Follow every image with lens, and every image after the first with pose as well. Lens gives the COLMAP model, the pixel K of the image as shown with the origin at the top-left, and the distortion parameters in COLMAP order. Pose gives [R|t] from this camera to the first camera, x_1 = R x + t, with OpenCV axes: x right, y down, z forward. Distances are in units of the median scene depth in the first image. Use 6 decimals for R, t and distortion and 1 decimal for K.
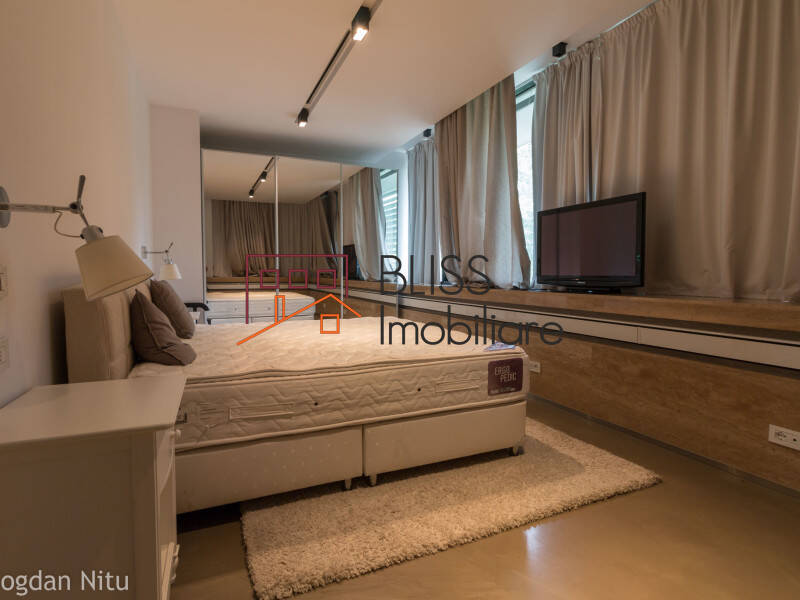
lens RADIAL K [[433.2, 0, 401.0], [0, 433.2, 294.4], [0, 0, 1]] dist [0.001821, 0.001039]
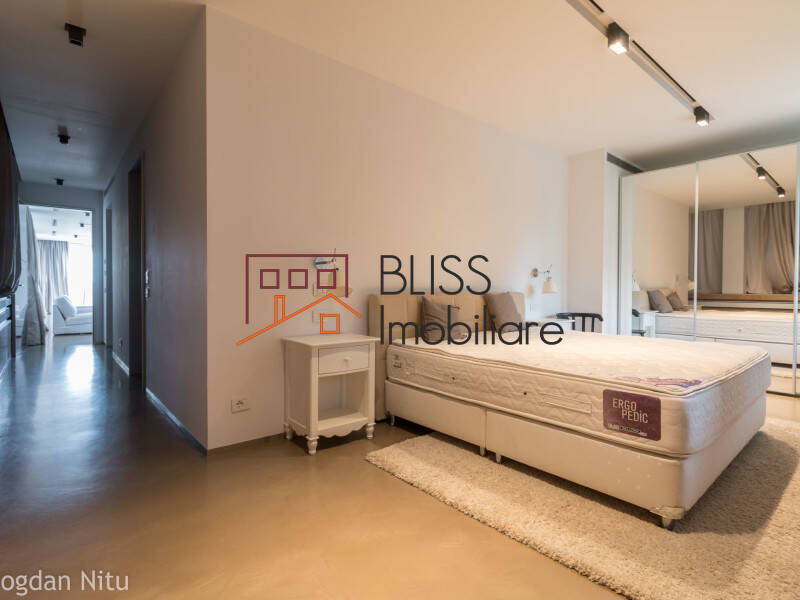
lens RADIAL K [[412.7, 0, 397.5], [0, 412.7, 296.5], [0, 0, 1]] dist [0.002742, -0.000555]
pose [[0.278768, 0.021524, -0.960117, 0.951380], [-0.050158, 0.998711, 0.007826, -0.017250], [0.959048, 0.045976, 0.279488, 0.386266]]
